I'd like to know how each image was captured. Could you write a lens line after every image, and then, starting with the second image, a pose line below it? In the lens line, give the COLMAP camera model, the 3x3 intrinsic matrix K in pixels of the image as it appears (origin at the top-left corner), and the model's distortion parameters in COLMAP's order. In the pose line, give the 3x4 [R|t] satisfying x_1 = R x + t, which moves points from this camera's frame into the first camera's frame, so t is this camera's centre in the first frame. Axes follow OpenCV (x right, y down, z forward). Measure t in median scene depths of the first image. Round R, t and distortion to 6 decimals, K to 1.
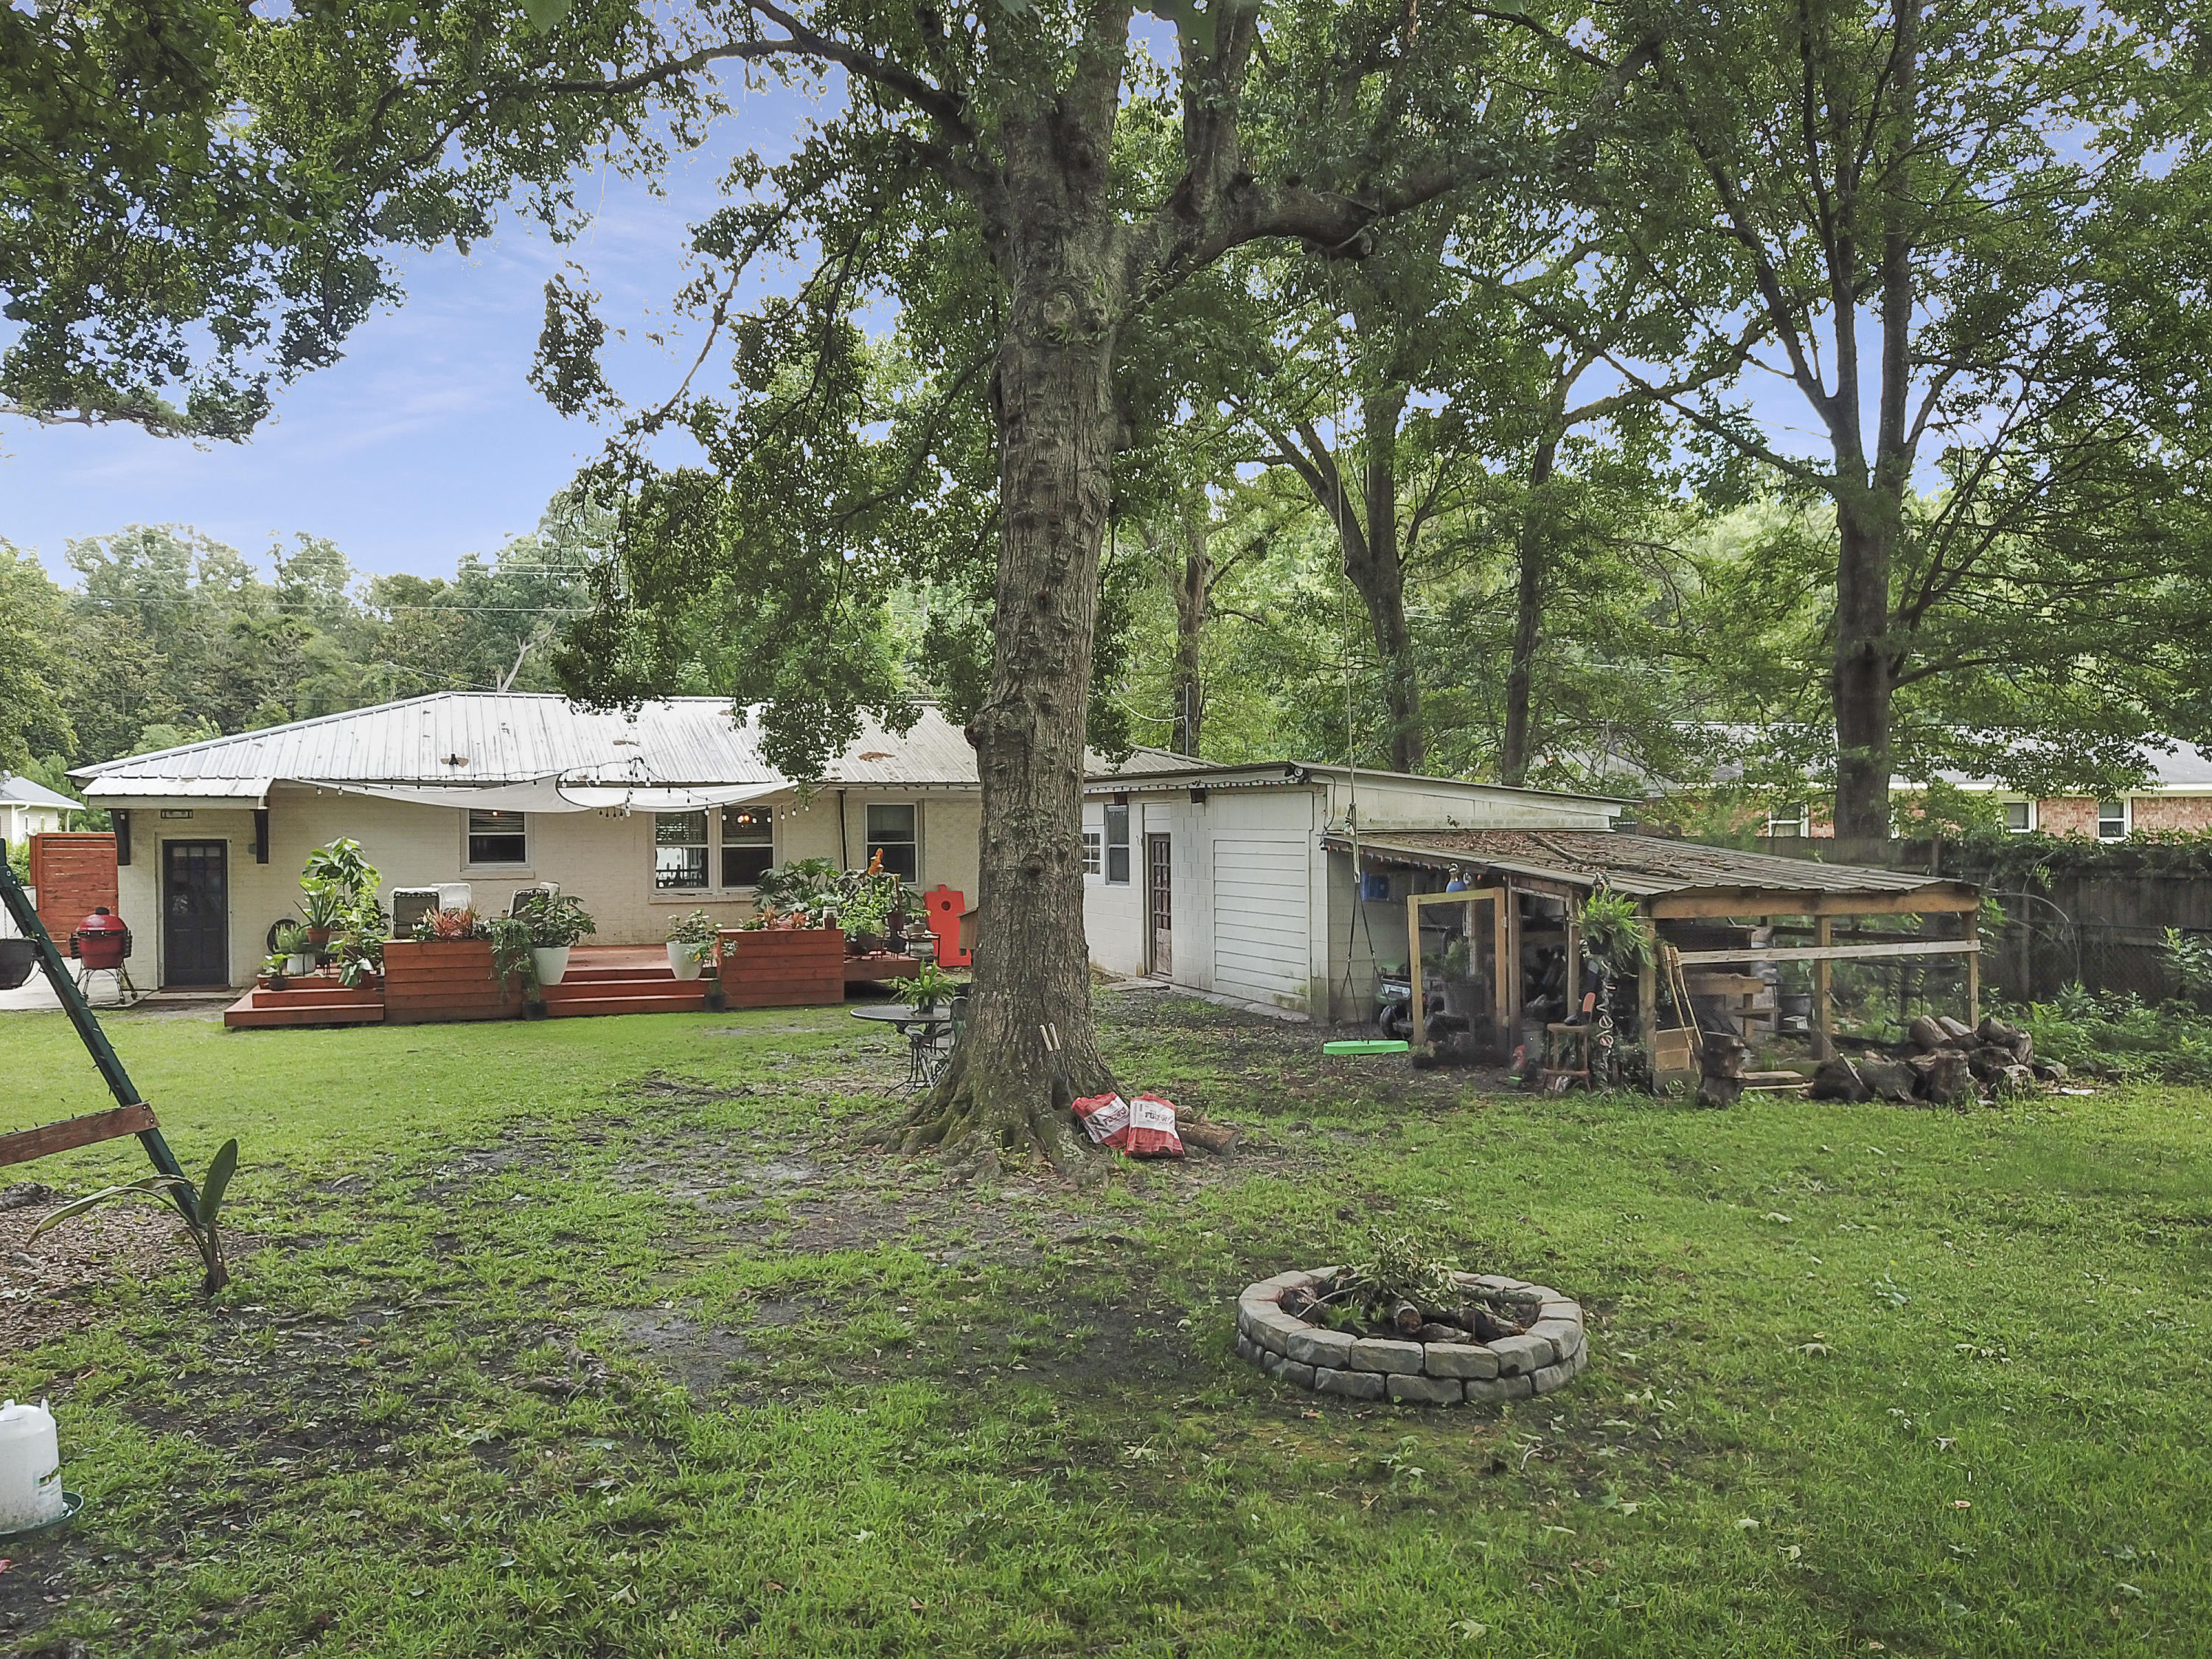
lens RADIAL K [[1676.0, 0, 1106.0], [0, 1676.0, 829.5], [0, 0, 1]] dist [-0.010959, -0.001296]
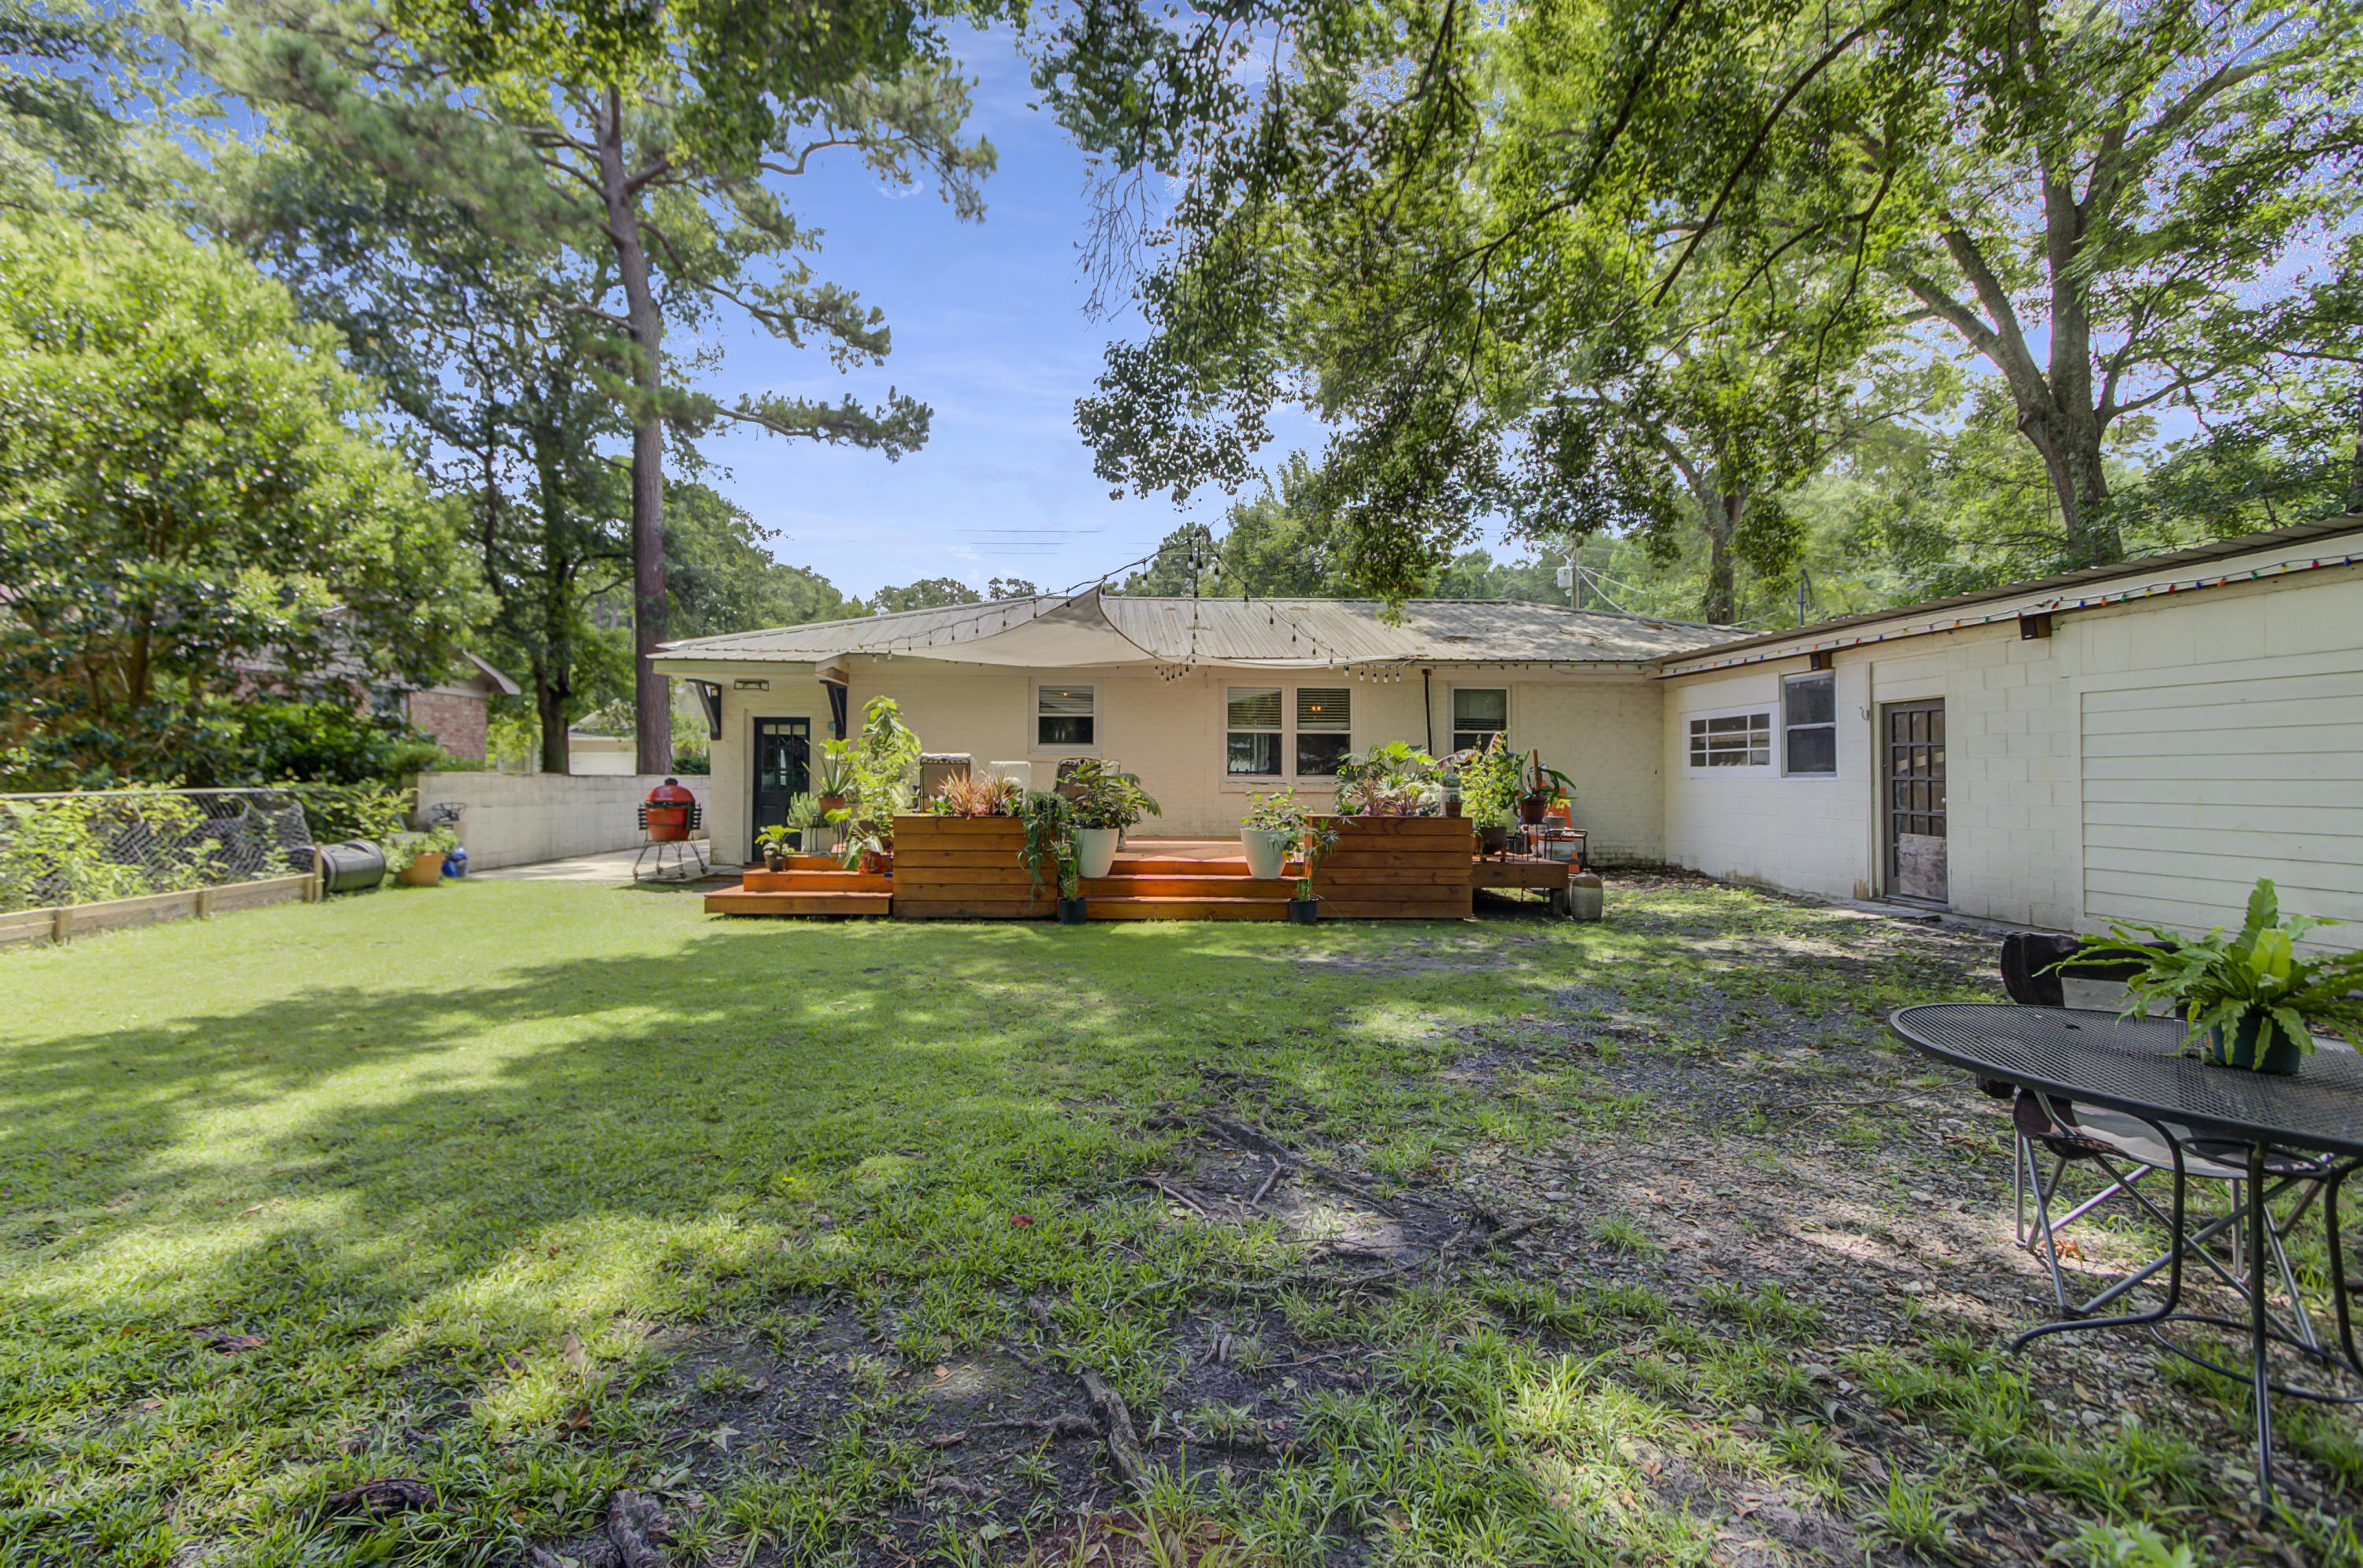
lens RADIAL K [[1052.9, 0, 1140.6], [0, 1052.9, 748.4], [0, 0, 1]] dist [0.014167, 0.000595]
pose [[0.940980, 0.001445, -0.338459, -0.127640], [-0.011126, 0.999583, -0.026664, 0.040320], [0.338279, 0.028856, 0.940603, 0.480273]]
